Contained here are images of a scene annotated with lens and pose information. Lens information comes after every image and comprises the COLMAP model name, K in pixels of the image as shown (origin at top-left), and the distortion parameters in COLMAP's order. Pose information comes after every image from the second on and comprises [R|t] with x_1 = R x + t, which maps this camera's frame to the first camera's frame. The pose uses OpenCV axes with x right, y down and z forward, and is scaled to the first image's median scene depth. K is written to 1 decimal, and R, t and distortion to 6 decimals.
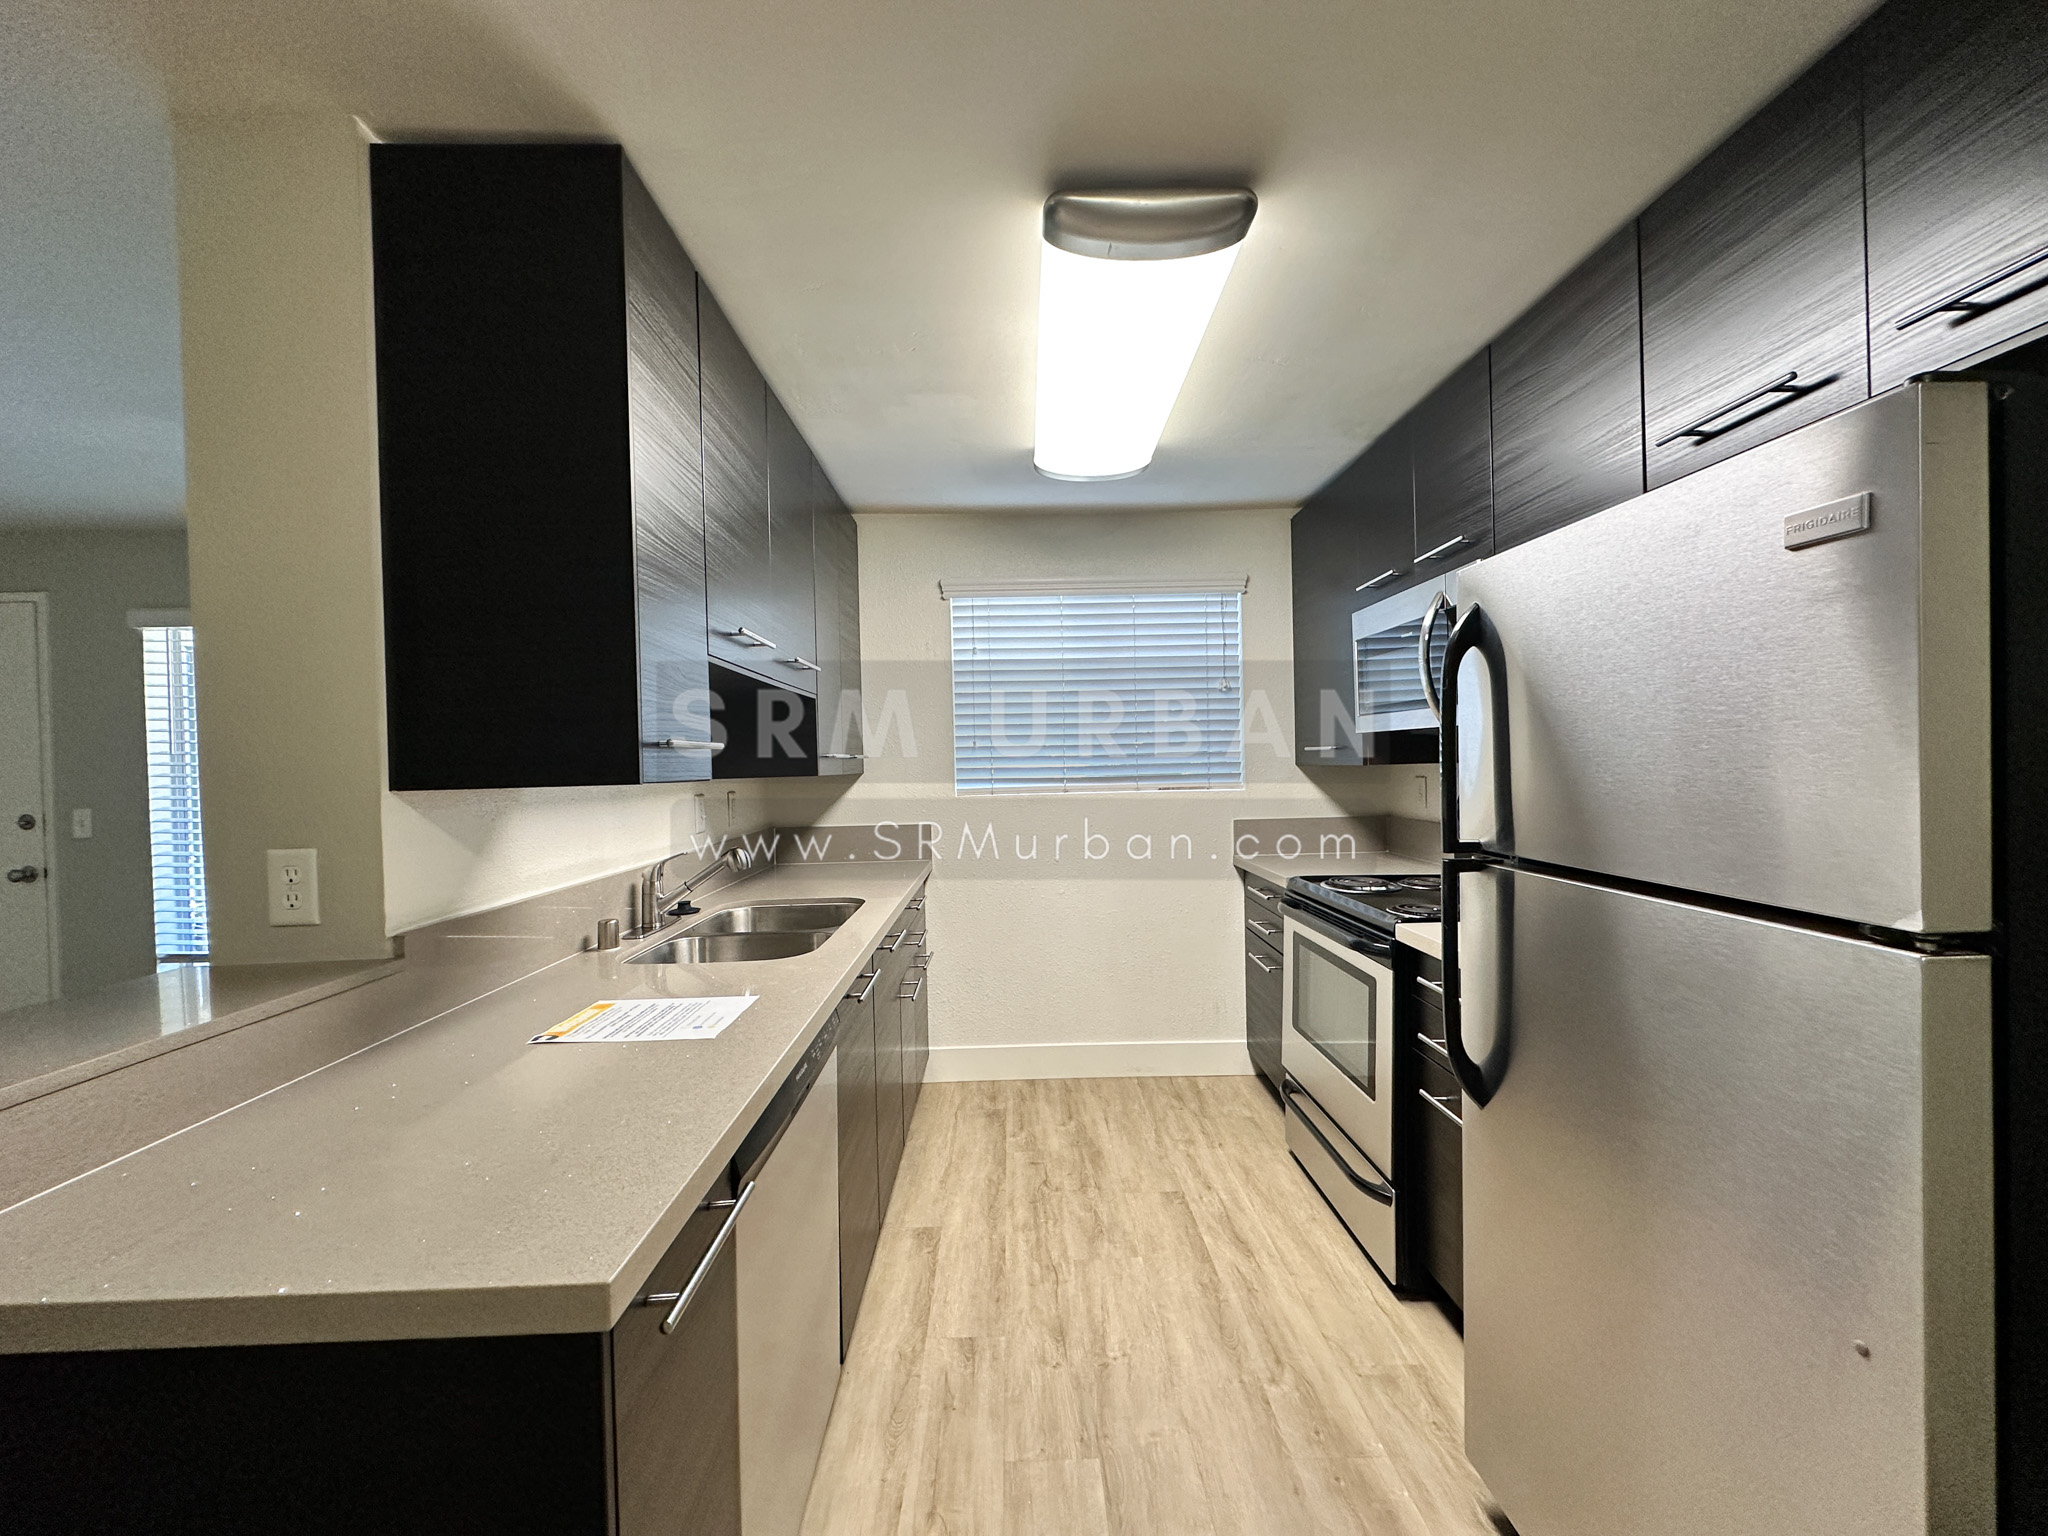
lens RADIAL K [[810.5, 0, 1019.5], [0, 810.5, 773.7], [0, 0, 1]] dist [-0.000687, 0.000381]
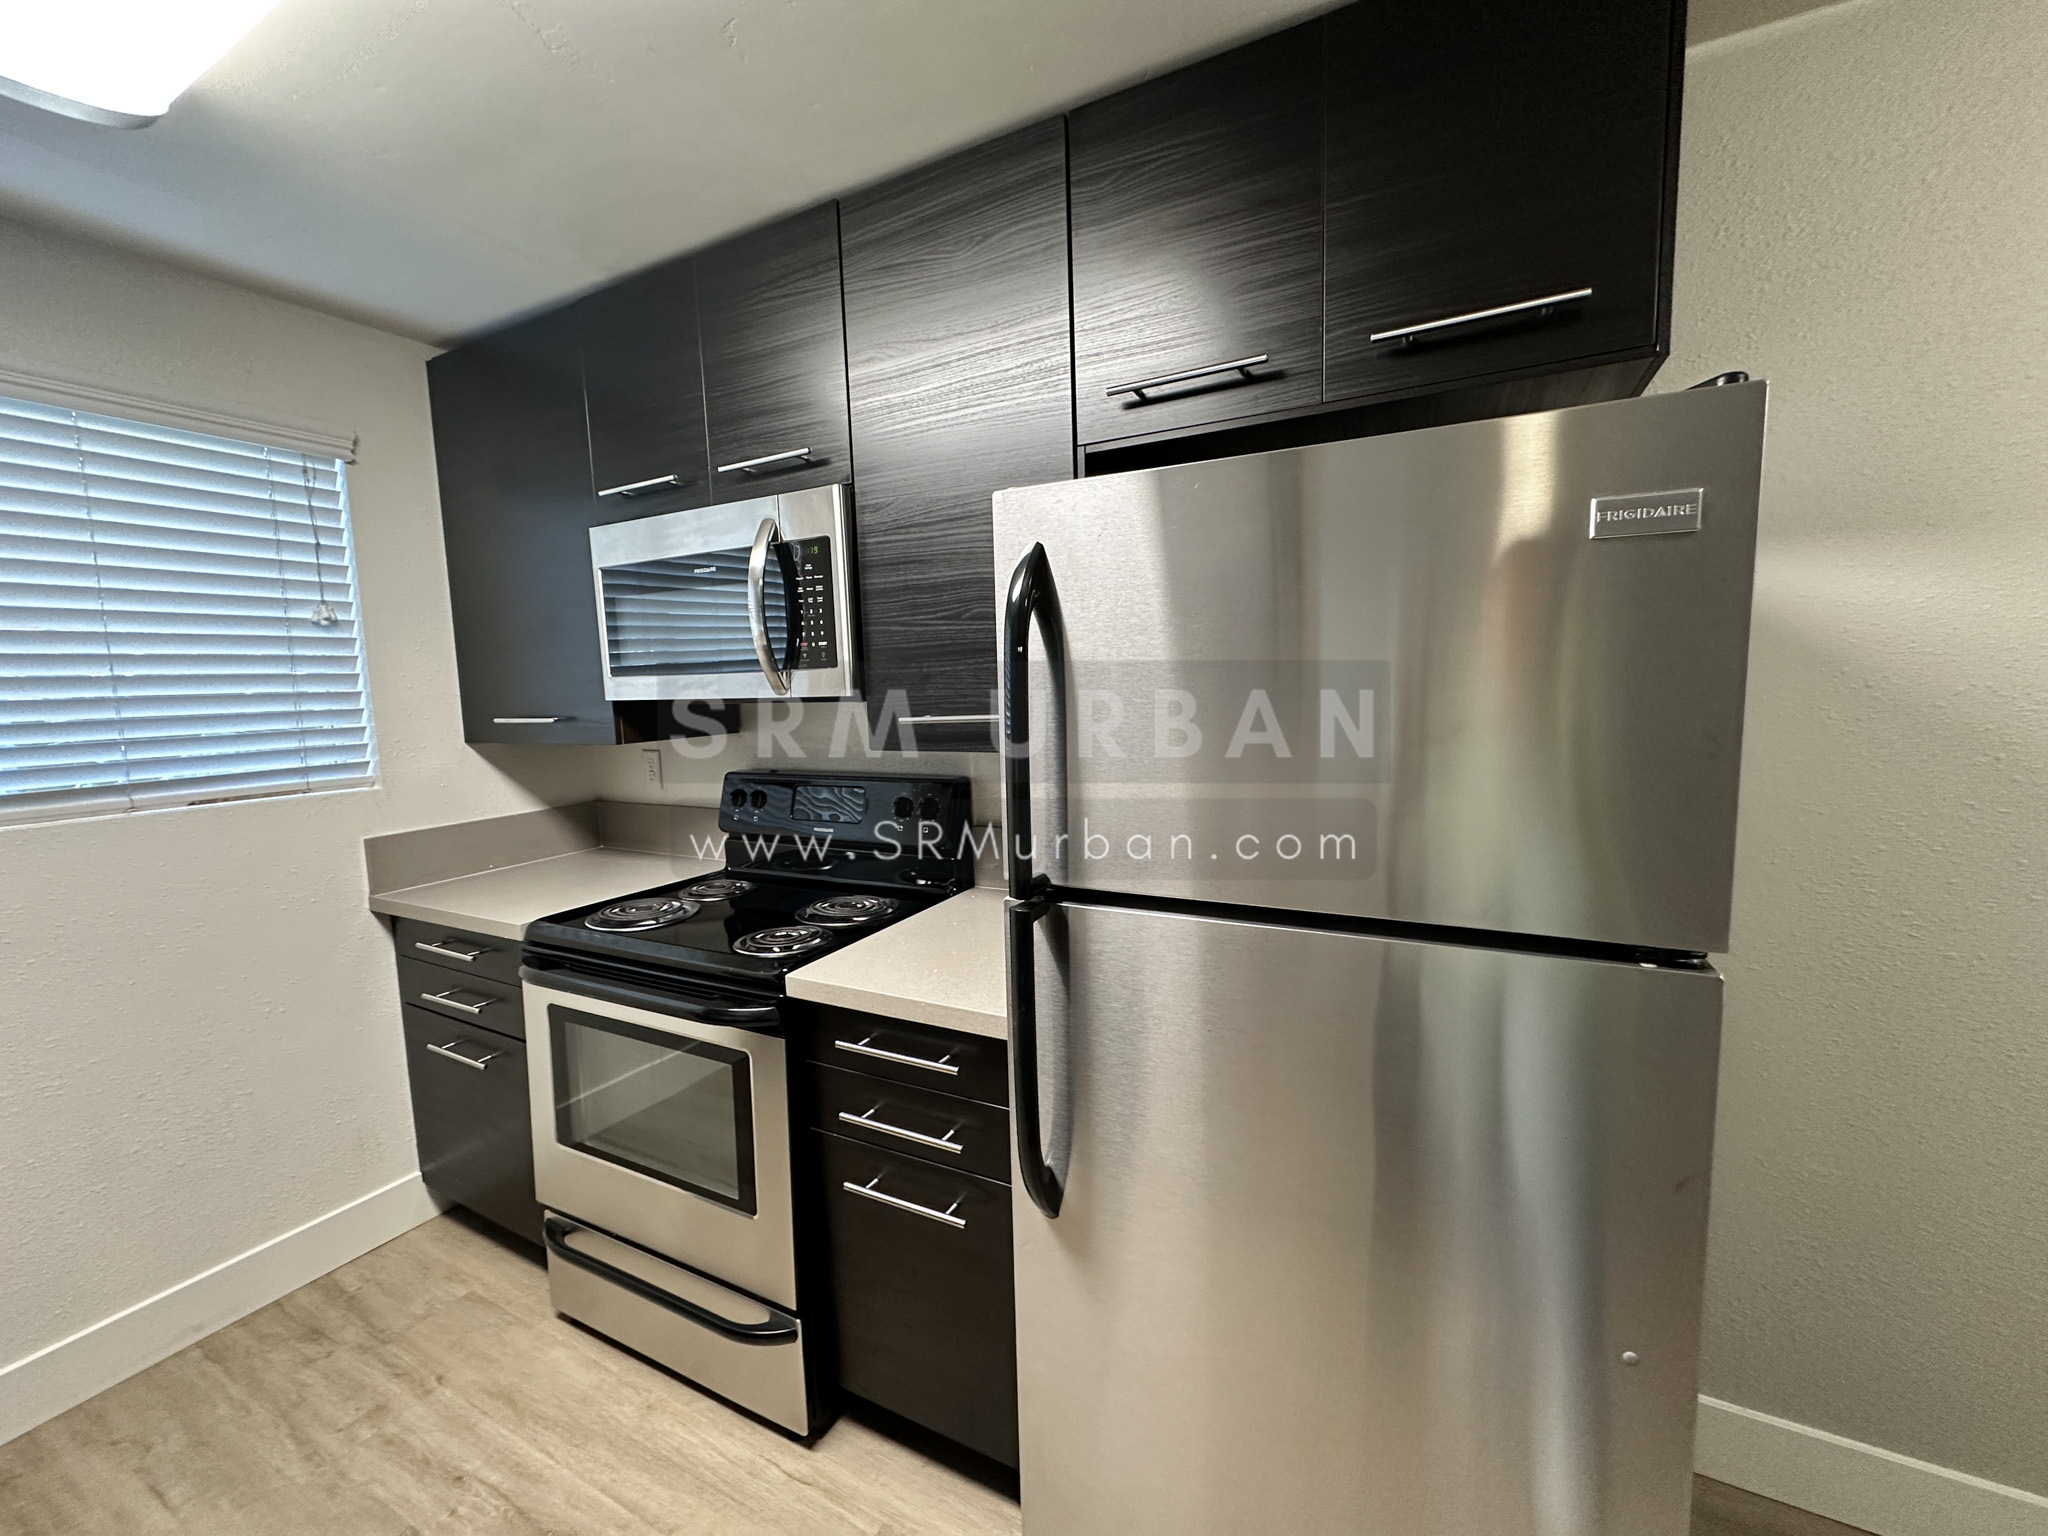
lens RADIAL K [[810.5, 0, 1017.0], [0, 810.5, 773.9], [0, 0, 1]] dist [-0.000687, 0.000381]
pose [[0.476022, -0.088146, 0.875005, -0.042049], [0.031613, 0.996036, 0.083141, -0.035742], [-0.878865, -0.011916, 0.476922, 0.355417]]
